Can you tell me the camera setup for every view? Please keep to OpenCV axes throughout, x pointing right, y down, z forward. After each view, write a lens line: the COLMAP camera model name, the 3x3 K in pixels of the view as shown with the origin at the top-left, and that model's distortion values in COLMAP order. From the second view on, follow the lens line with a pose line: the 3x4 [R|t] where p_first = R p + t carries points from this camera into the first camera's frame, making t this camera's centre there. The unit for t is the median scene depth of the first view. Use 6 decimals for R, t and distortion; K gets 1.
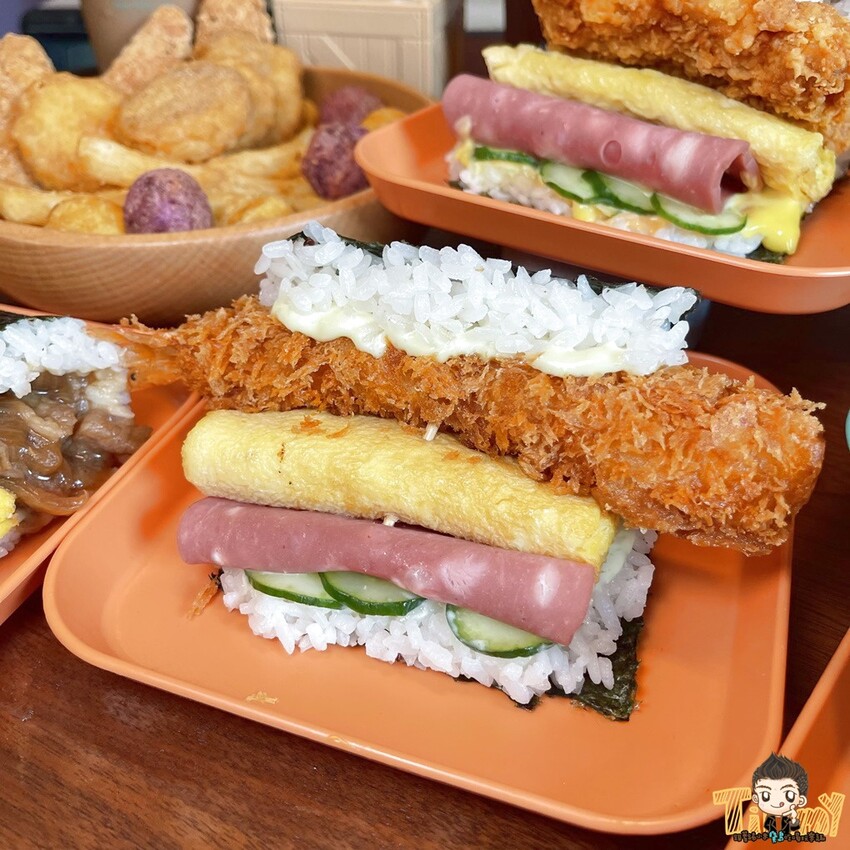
lens RADIAL K [[916.1, 0, 425.0], [0, 916.1, 425.0], [0, 0, 1]] dist [0.006735, -0.015314]
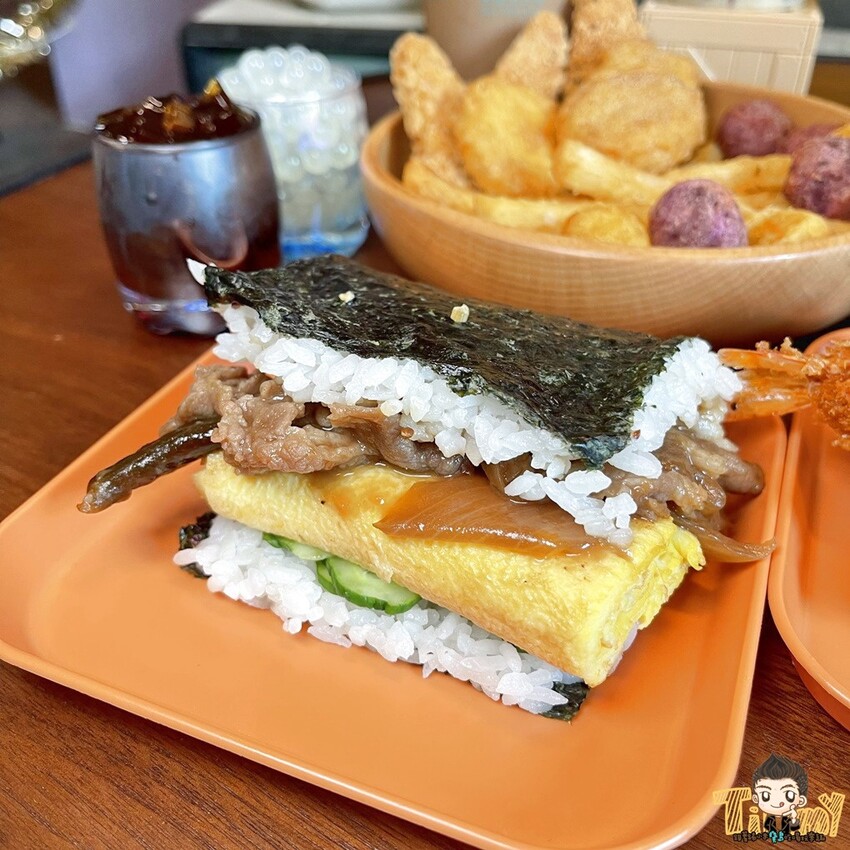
lens RADIAL K [[916.1, 0, 425.0], [0, 916.1, 425.0], [0, 0, 1]] dist [0.006735, -0.015314]
pose [[0.998850, 0.036862, -0.030647, -0.549012], [-0.037613, 0.998997, -0.024287, -0.000056], [0.029721, 0.025412, 0.999235, 0.081557]]
